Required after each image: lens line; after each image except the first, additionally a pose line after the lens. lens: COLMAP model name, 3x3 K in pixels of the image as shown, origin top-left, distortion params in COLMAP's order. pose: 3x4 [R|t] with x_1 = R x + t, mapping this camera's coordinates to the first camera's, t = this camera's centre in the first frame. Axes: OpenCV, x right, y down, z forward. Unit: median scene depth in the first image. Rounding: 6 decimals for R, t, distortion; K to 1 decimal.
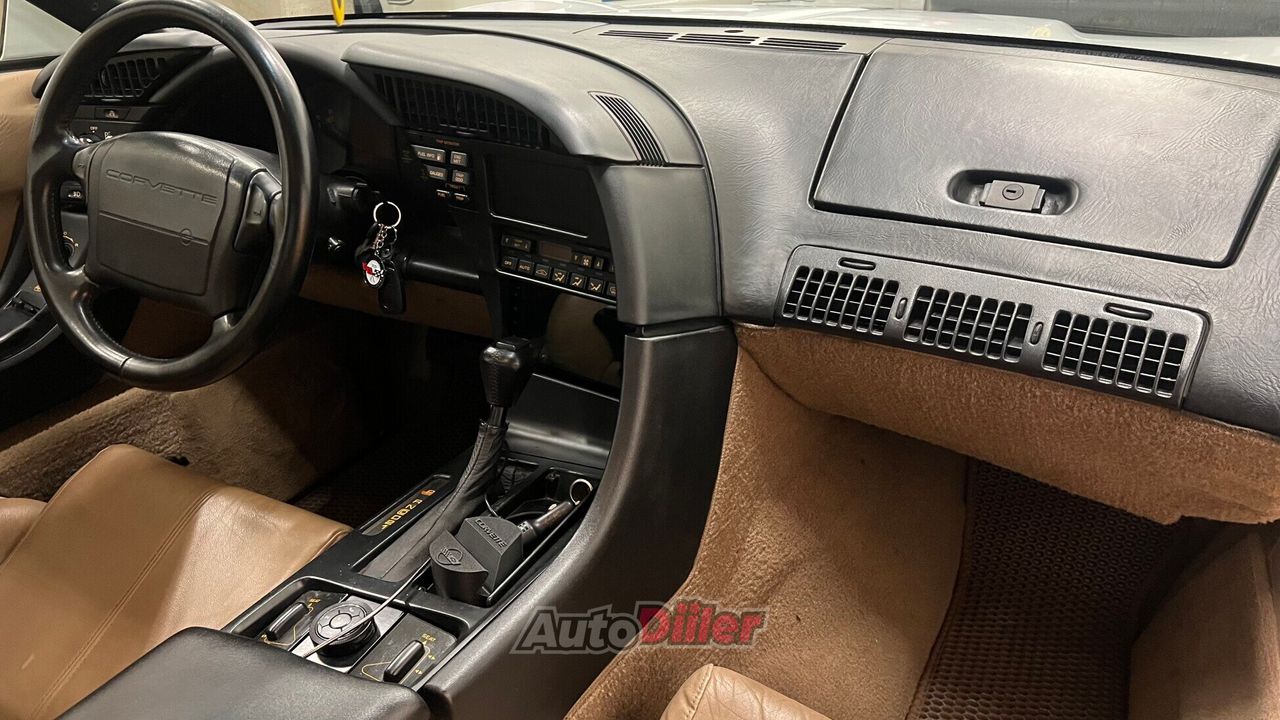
lens RADIAL K [[971.1, 0, 646.0], [0, 971.1, 373.7], [0, 0, 1]] dist [0.049573, -0.053528]
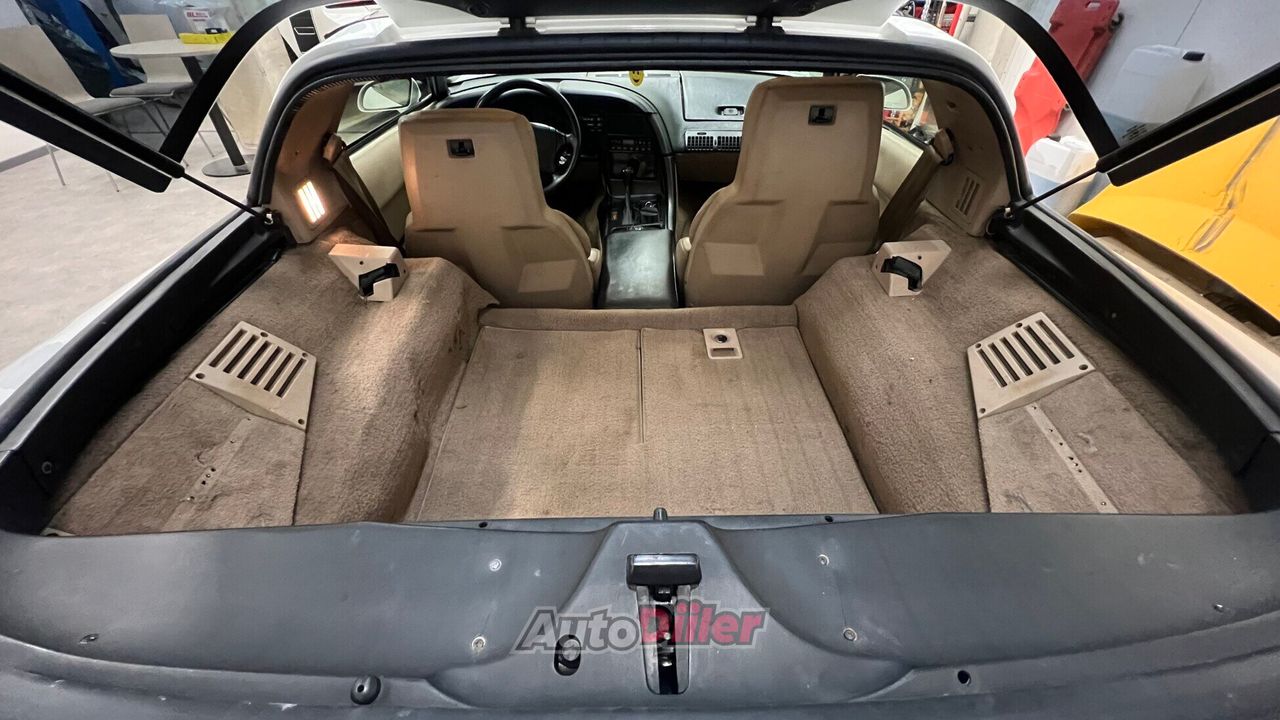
lens RADIAL K [[501.6, 0, 638.3], [0, 501.6, 355.2], [0, 0, 1]] dist [0.001614, 0.000094]
pose [[0.877600, -0.296719, 0.376533, -1.105297], [0.207659, 0.943213, 0.259282, 0.166957], [-0.432084, -0.149355, 0.889380, -0.924606]]
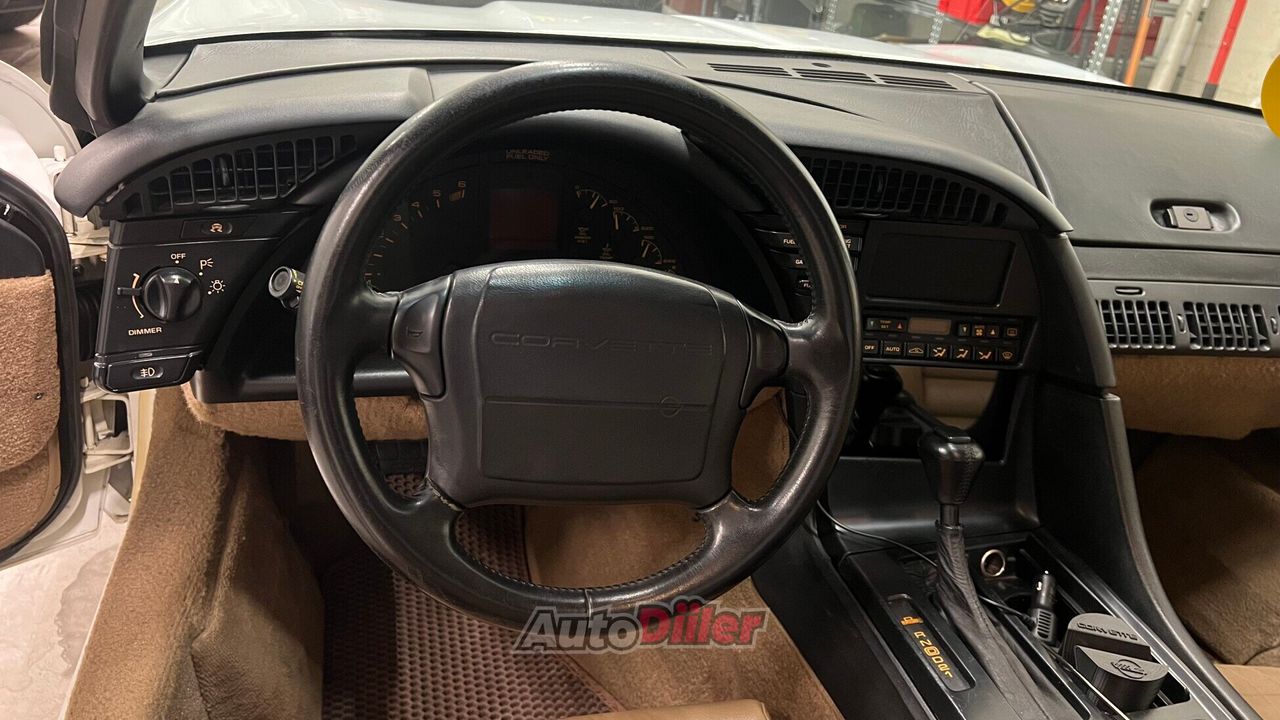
lens RADIAL K [[971.1, 0, 652.2], [0, 971.1, 359.3], [0, 0, 1]] dist [0.049573, -0.053528]
pose [[0.739474, -0.209517, 0.639750, -0.960194], [0.182182, 0.977156, 0.109437, -0.263194], [-0.648065, 0.035626, 0.760752, 0.489537]]
